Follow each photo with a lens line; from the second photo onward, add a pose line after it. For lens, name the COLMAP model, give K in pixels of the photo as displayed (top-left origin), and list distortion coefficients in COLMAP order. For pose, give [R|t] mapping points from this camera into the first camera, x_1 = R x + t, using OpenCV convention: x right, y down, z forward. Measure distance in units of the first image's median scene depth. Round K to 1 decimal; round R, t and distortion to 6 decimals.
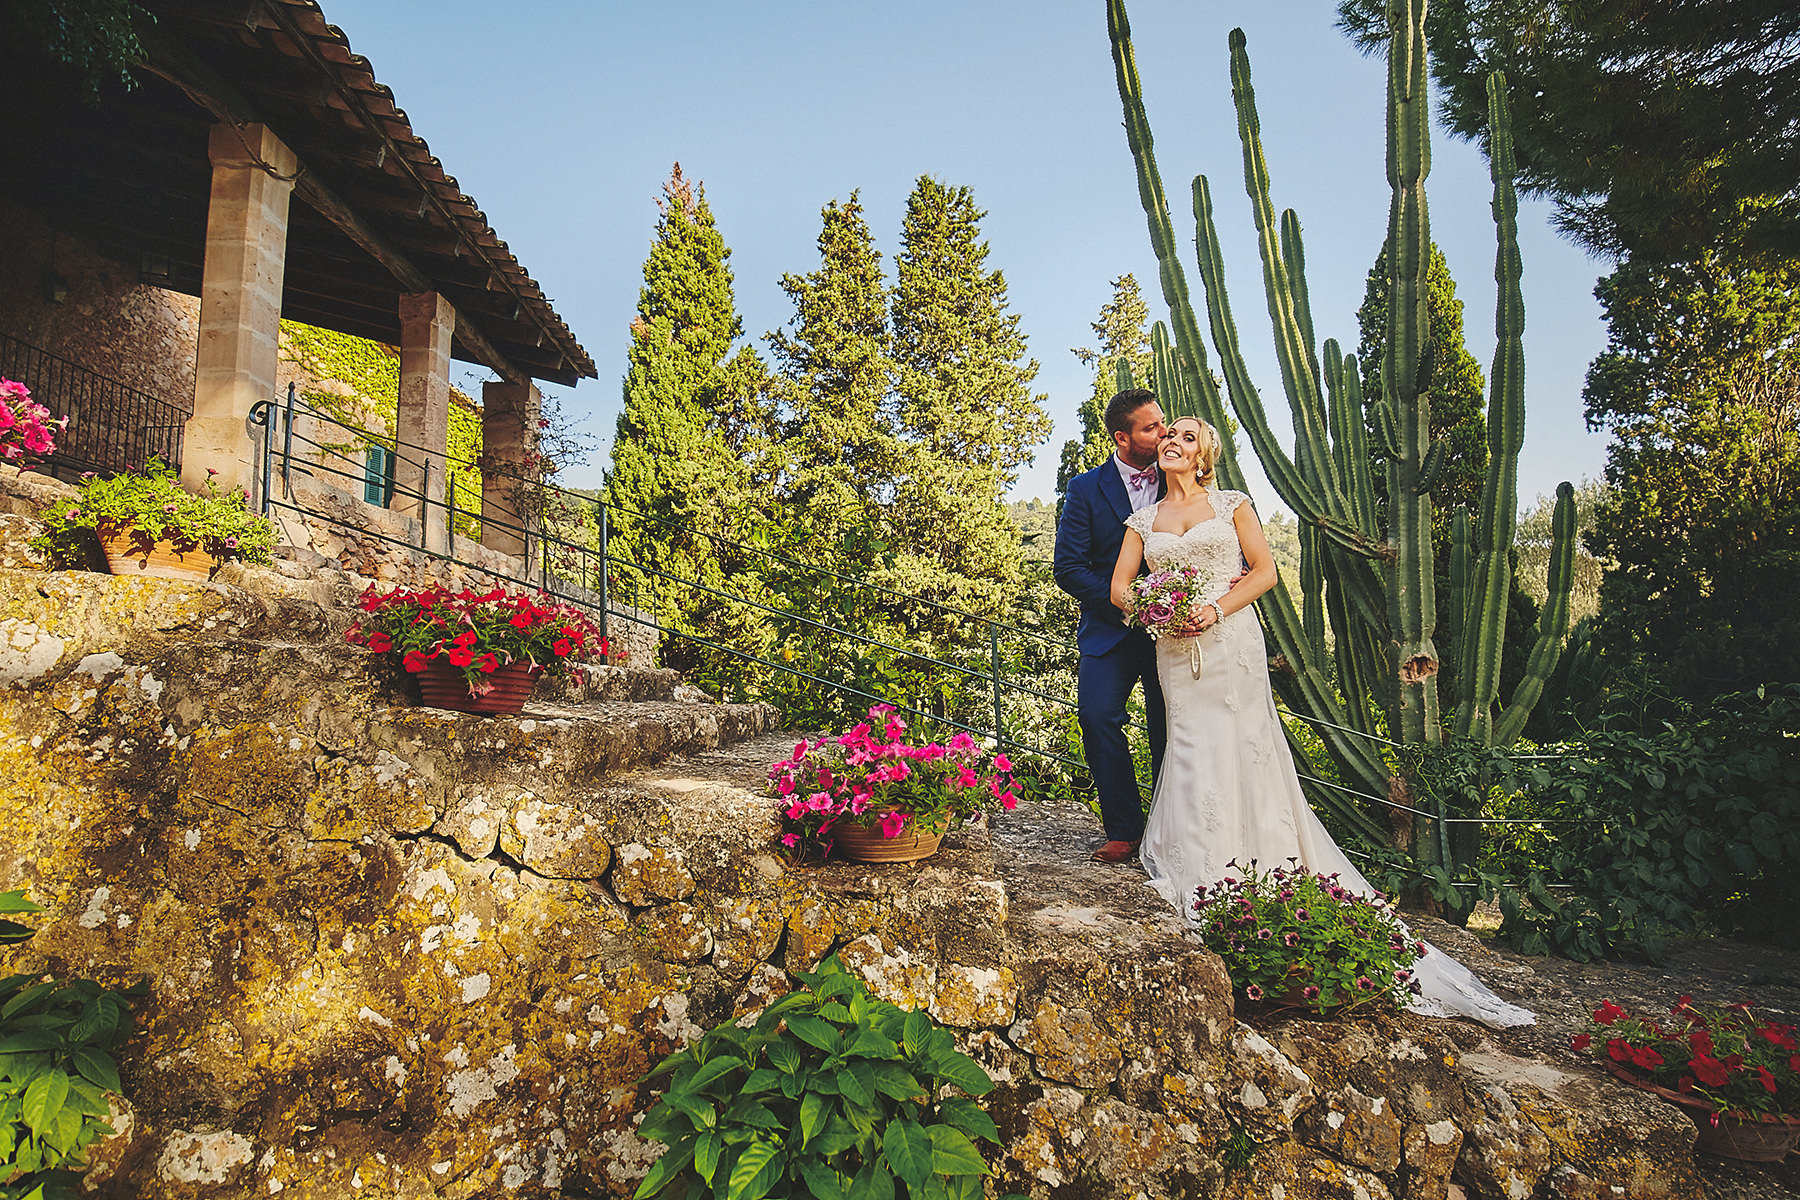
lens RADIAL K [[823.5, 0, 900.0], [0, 823.5, 600.0], [0, 0, 1]] dist [-0.022135, -0.000130]
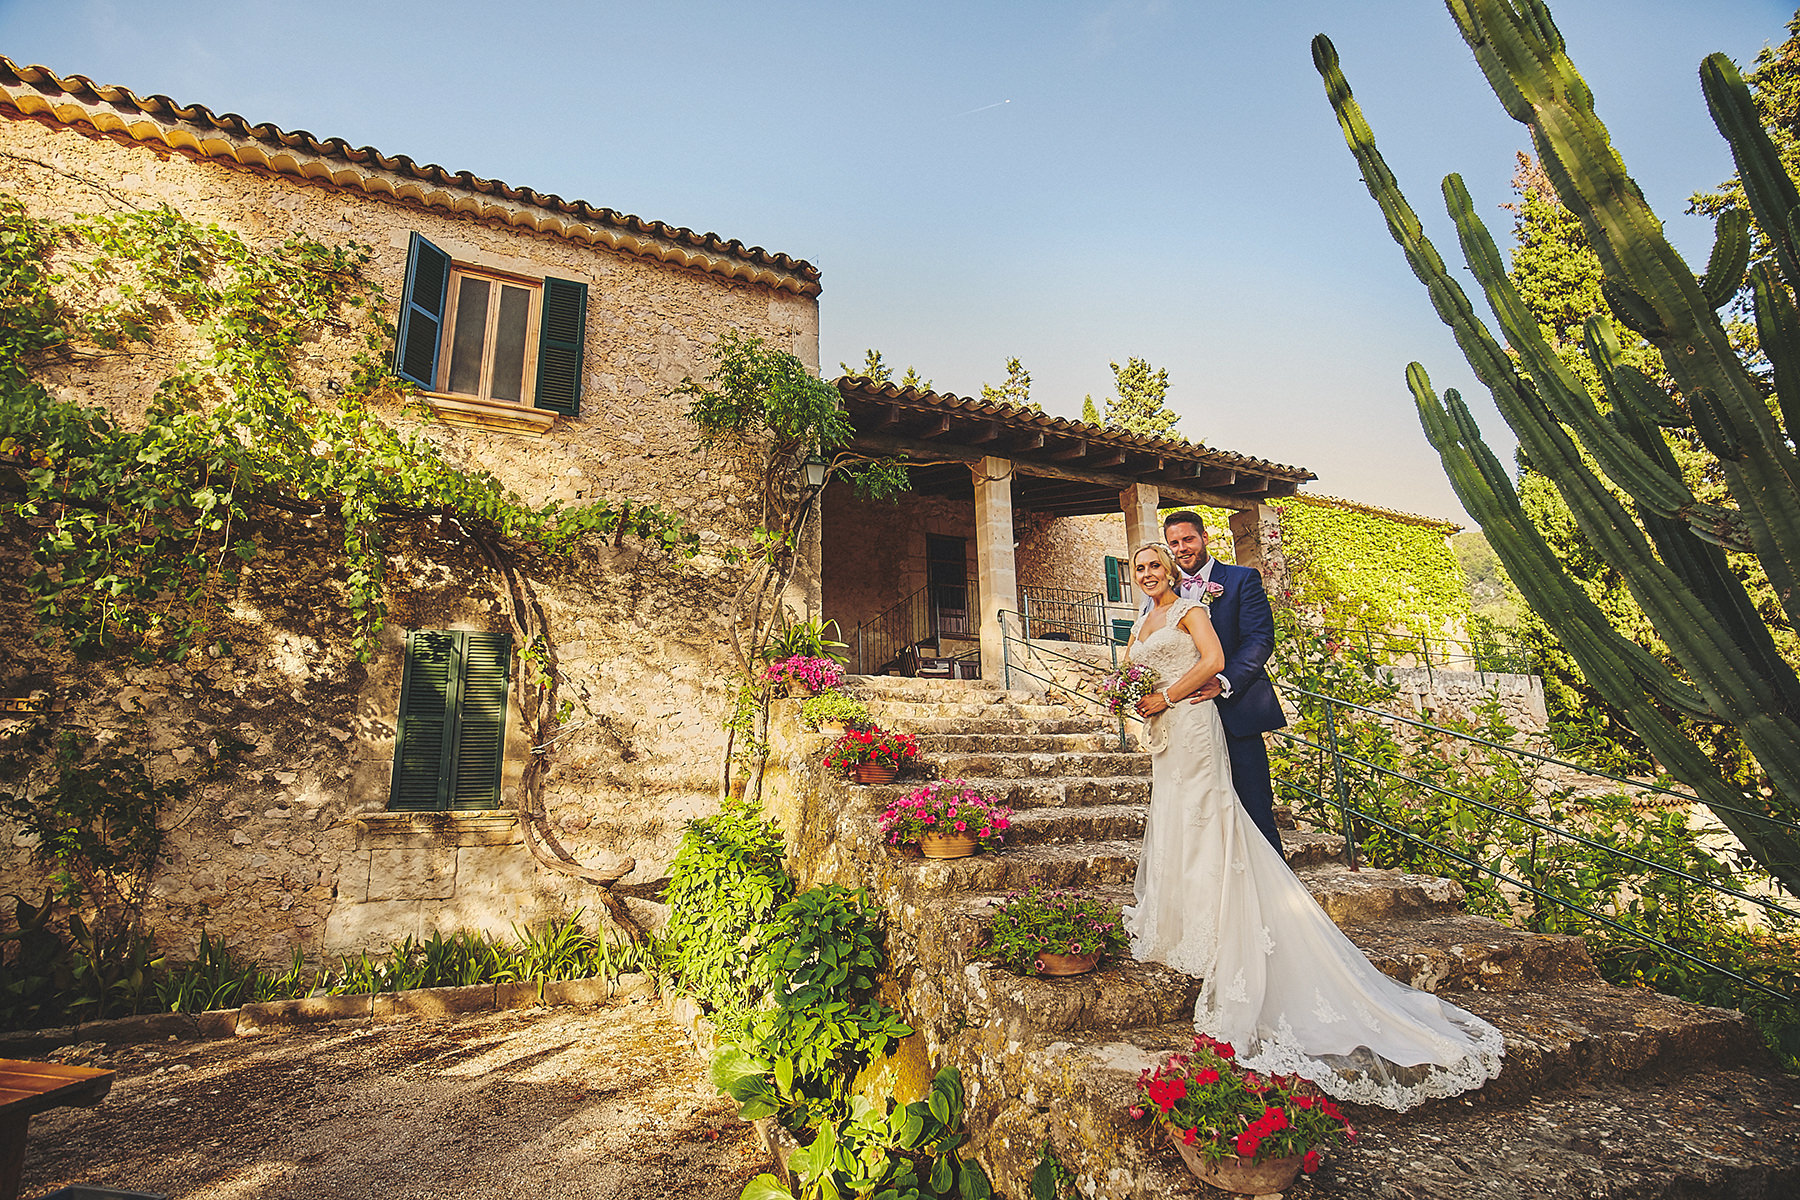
lens RADIAL K [[823.5, 0, 900.0], [0, 823.5, 600.0], [0, 0, 1]] dist [-0.022135, -0.000130]
pose [[0.389894, -0.200898, -0.898678, 0.401003], [0.121169, 0.978619, -0.166199, 0.005693], [0.912853, -0.044092, 0.405901, 0.031365]]
